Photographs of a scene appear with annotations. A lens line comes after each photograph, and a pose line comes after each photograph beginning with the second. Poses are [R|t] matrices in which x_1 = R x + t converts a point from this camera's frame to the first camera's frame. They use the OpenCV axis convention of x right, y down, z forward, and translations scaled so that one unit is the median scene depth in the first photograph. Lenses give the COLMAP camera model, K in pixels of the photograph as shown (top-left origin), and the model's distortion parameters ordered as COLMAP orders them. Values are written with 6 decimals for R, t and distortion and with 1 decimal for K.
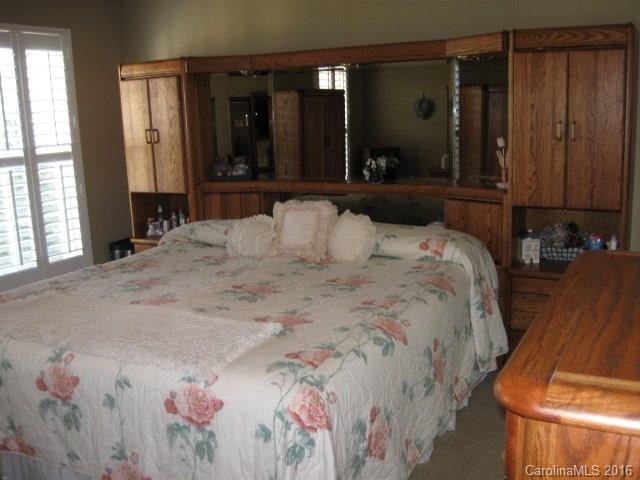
lens RADIAL K [[666.7, 0, 321.1], [0, 666.7, 240.6], [0, 0, 1]] dist [-0.118869, 0.000000]
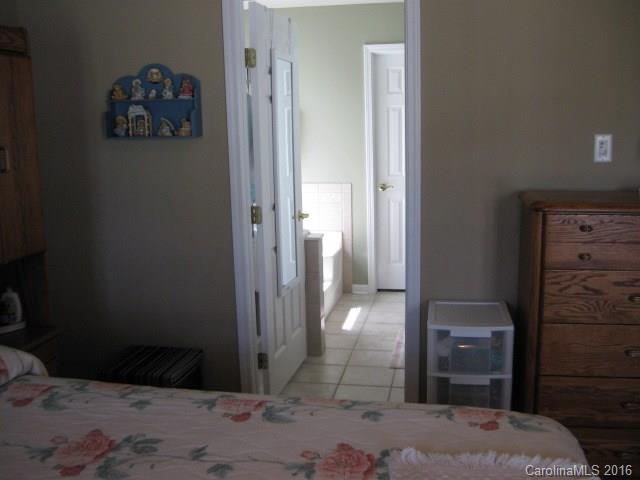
lens RADIAL K [[666.7, 0, 320.9], [0, 666.7, 240.1], [0, 0, 1]] dist [-0.118869, 0.000000]
pose [[-0.293552, -0.144970, 0.944887, -0.512871], [0.211554, 0.954074, 0.212104, -0.182293], [-0.932240, 0.262158, -0.249401, 0.993988]]
